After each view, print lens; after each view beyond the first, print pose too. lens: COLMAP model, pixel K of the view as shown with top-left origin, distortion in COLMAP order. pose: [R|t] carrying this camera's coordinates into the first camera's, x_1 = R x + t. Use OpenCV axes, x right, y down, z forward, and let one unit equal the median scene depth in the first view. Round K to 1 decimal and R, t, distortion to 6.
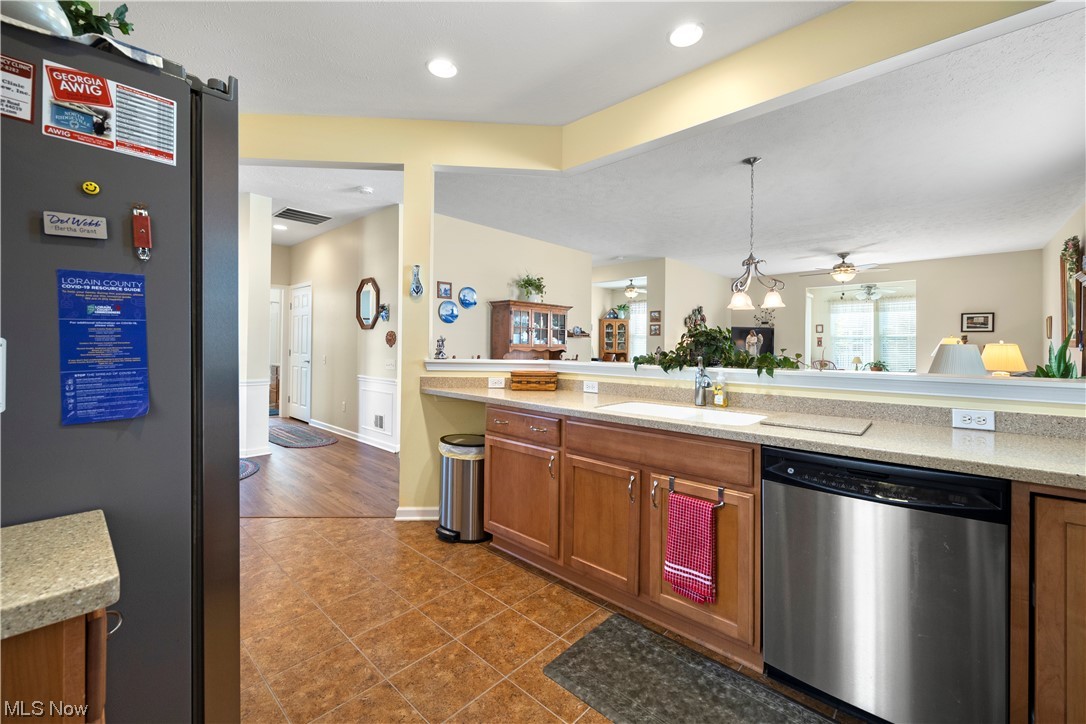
lens RADIAL K [[442.6, 0, 542.7], [0, 442.6, 345.3], [0, 0, 1]] dist [-0.002232, 0.000032]
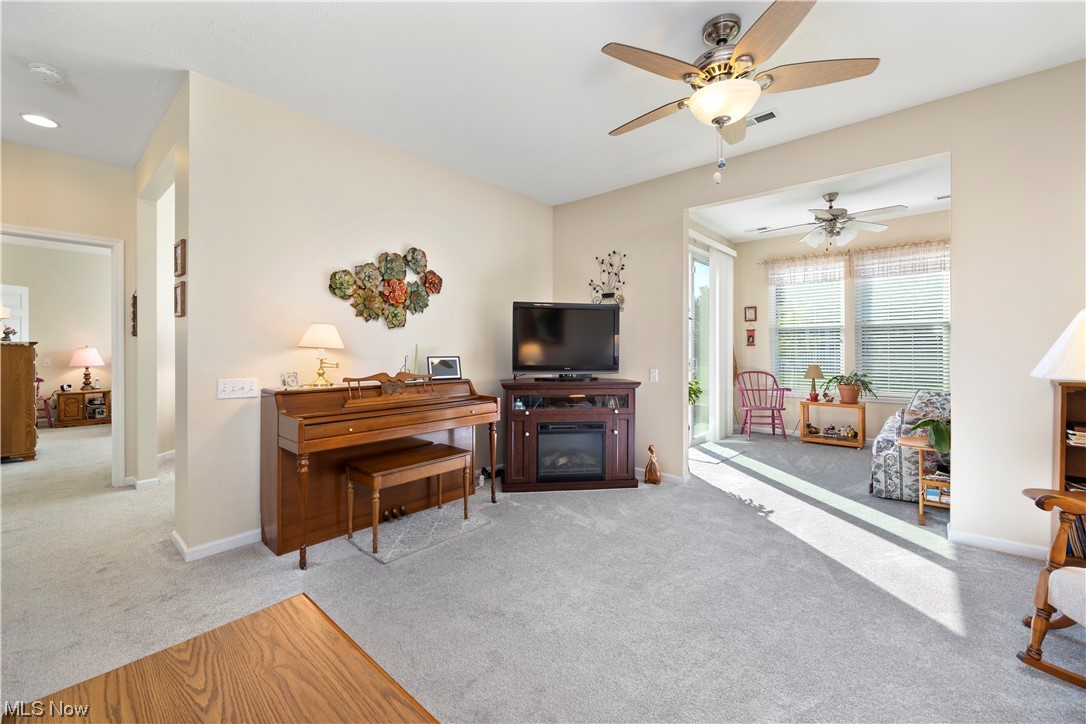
lens RADIAL K [[440.2, 0, 546.7], [0, 440.2, 350.1], [0, 0, 1]] dist [-0.000654, -0.000087]
pose [[0.999525, -0.009810, 0.029215, 1.432727], [0.009684, 0.999943, 0.004435, 0.010267], [-0.029257, -0.004150, 0.999563, 1.841363]]
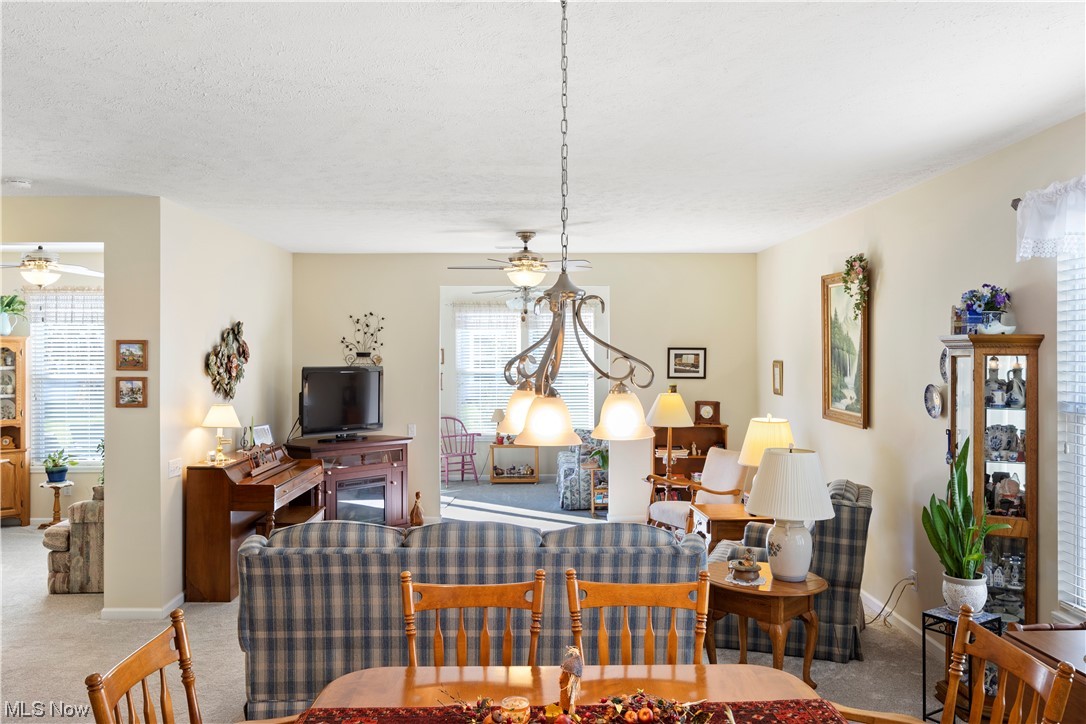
lens RADIAL K [[867.4, 0, 542.2], [0, 867.4, 355.6], [0, 0, 1]] dist [-0.005719, -0.002228]
pose [[0.722227, -0.010627, 0.691574, 0.013245], [0.005943, 0.999940, 0.009159, -0.192040], [-0.691630, -0.002505, 0.722247, 0.691177]]
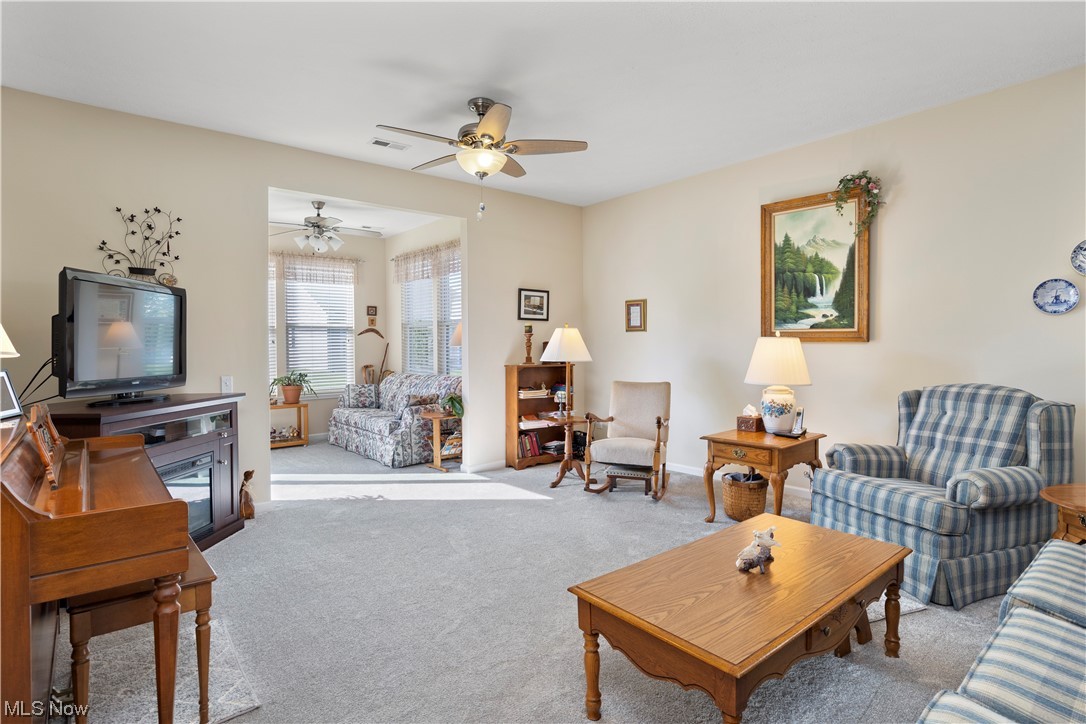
lens RADIAL K [[552.2, 0, 542.9], [0, 552.2, 349.3], [0, 0, 1]] dist [-0.005332, -0.000358]
pose [[0.130678, -0.014833, 0.991314, 0.550295], [0.010156, 0.999856, 0.013622, 0.001042], [-0.991373, 0.008288, 0.130810, 2.285448]]
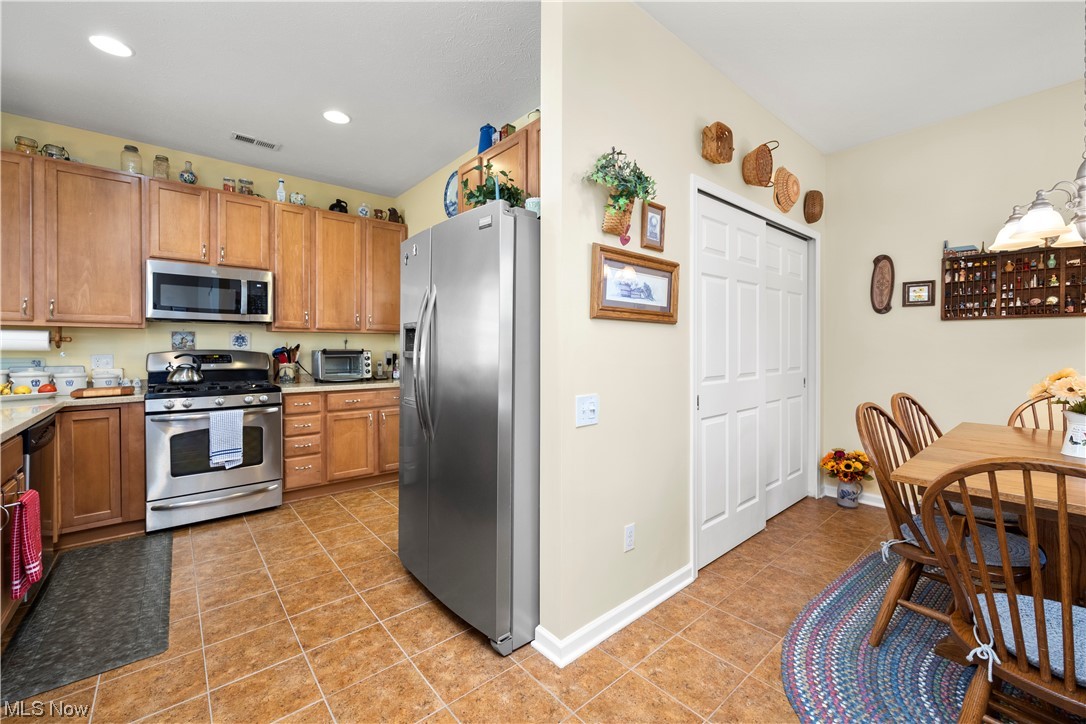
lens RADIAL K [[440.2, 0, 546.7], [0, 440.2, 350.1], [0, 0, 1]] dist [-0.000654, -0.000087]
pose [[-0.993465, -0.006911, 0.113931, -0.602969], [-0.006709, 0.999975, 0.002157, -0.005725], [-0.113943, 0.001379, -0.993486, 1.132177]]
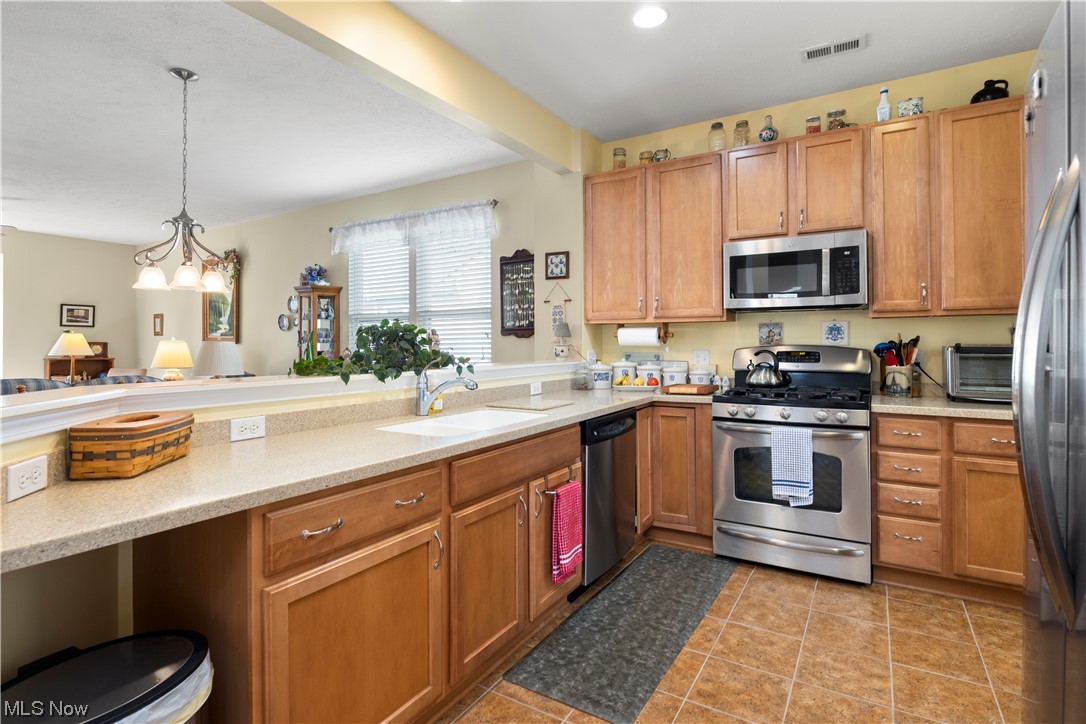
lens RADIAL K [[534.7, 0, 543.8], [0, 534.7, 339.0], [0, 0, 1]] dist [-0.006940, -0.000387]
pose [[-0.193843, 0.001950, 0.981031, -0.566288], [0.000314, 0.999998, -0.001926, -0.008408], [-0.981033, -0.000065, -0.193843, 0.782969]]
